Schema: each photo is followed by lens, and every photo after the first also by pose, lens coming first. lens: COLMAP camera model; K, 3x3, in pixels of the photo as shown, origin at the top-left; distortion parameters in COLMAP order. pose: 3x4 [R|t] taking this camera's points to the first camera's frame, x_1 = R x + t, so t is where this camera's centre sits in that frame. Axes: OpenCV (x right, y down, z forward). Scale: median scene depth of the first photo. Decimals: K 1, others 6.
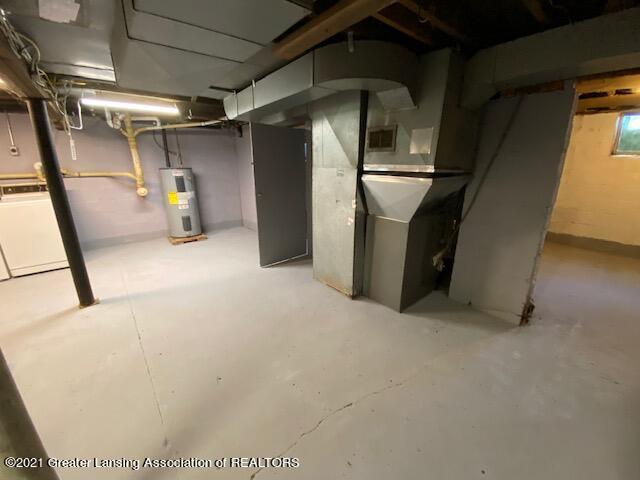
lens RADIAL K [[262.4, 0, 321.6], [0, 262.4, 240.9], [0, 0, 1]] dist [-0.015048, -0.000862]
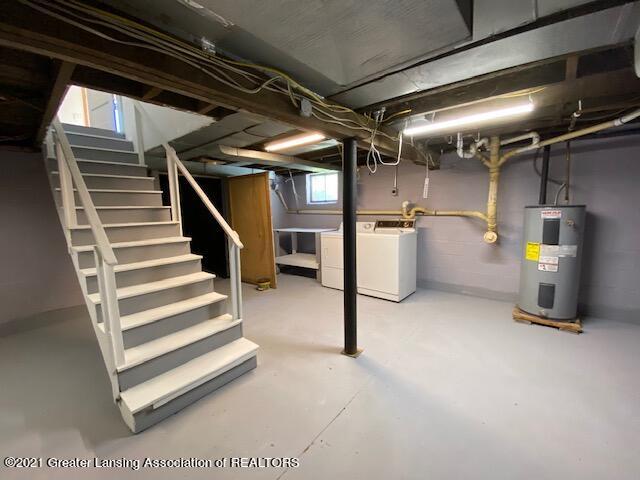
lens RADIAL K [[262.4, 0, 320.1], [0, 262.4, 243.1], [0, 0, 1]] dist [-0.015048, -0.000862]
pose [[0.180280, 0.124325, -0.975727, -0.045376], [-0.254730, 0.964039, 0.075770, -0.105101], [0.950059, 0.234887, 0.205466, 0.388451]]
